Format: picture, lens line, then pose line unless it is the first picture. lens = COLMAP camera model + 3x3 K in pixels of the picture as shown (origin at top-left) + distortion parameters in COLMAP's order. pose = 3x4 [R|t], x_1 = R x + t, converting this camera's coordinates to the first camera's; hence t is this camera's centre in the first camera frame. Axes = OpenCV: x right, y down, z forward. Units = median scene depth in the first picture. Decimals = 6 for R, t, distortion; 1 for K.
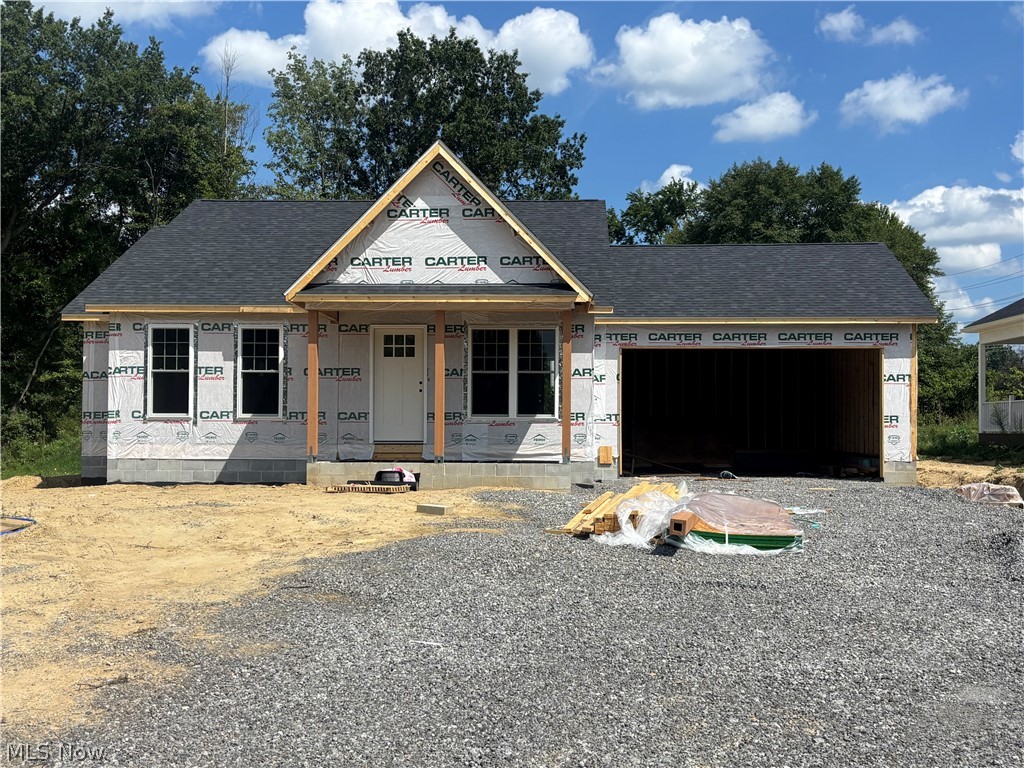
lens RADIAL K [[1182.4, 0, 512.7], [0, 1182.4, 383.1], [0, 0, 1]] dist [0.027867, 0.000000]
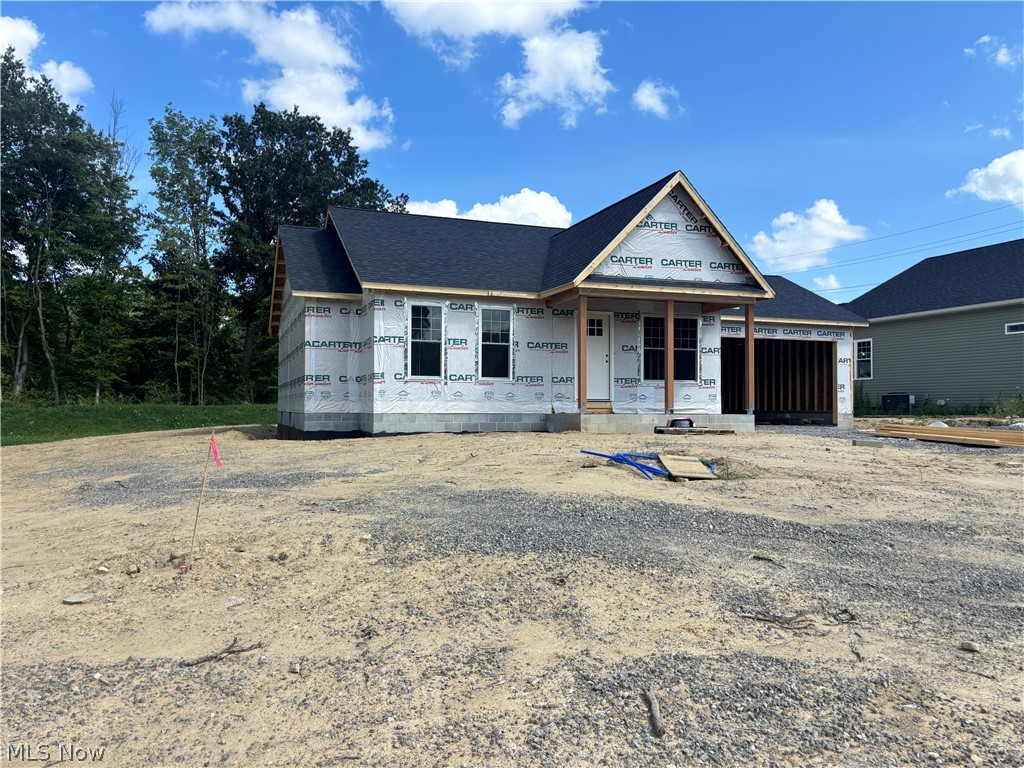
lens RADIAL K [[782.6, 0, 512.1], [0, 782.6, 388.1], [0, 0, 1]] dist [0.050960, -0.001678]
pose [[0.932620, 0.007947, 0.360771, -0.496740], [-0.013556, 0.999823, 0.013020, 0.026360], [-0.360604, -0.017033, 0.932563, 0.217064]]
